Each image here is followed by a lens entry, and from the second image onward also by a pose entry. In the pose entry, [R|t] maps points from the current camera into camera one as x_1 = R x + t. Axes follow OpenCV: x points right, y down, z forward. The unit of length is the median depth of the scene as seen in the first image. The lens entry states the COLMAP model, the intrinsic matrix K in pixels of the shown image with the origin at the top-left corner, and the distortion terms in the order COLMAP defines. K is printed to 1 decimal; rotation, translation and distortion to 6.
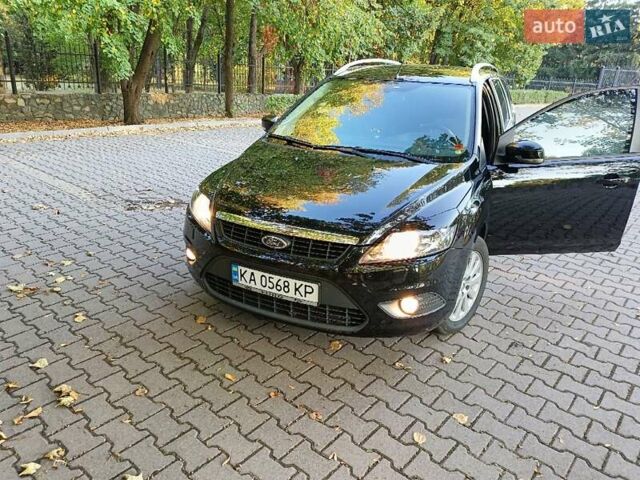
lens RADIAL K [[496.3, 0, 323.6], [0, 496.3, 237.0], [0, 0, 1]] dist [0.165377, -0.209911]
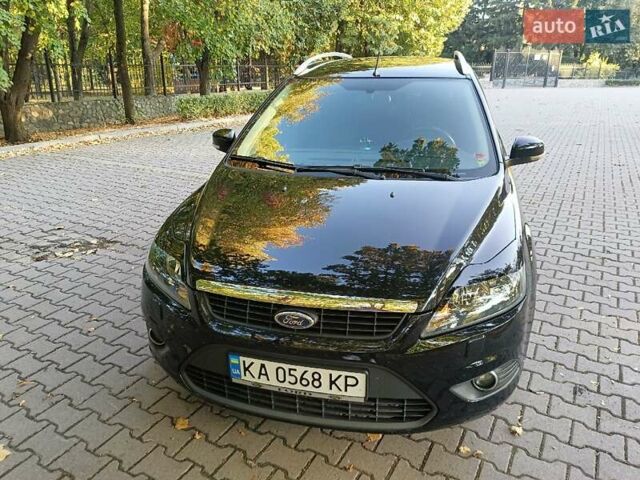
lens RADIAL K [[496.4, 0, 320.0], [0, 496.4, 240.0], [0, 0, 1]] dist [0.044405, 0.001008]
pose [[0.979059, -0.115169, 0.167870, -0.131162], [0.111566, 0.993281, 0.030770, -0.093368], [-0.170286, -0.011397, 0.985329, 0.242737]]
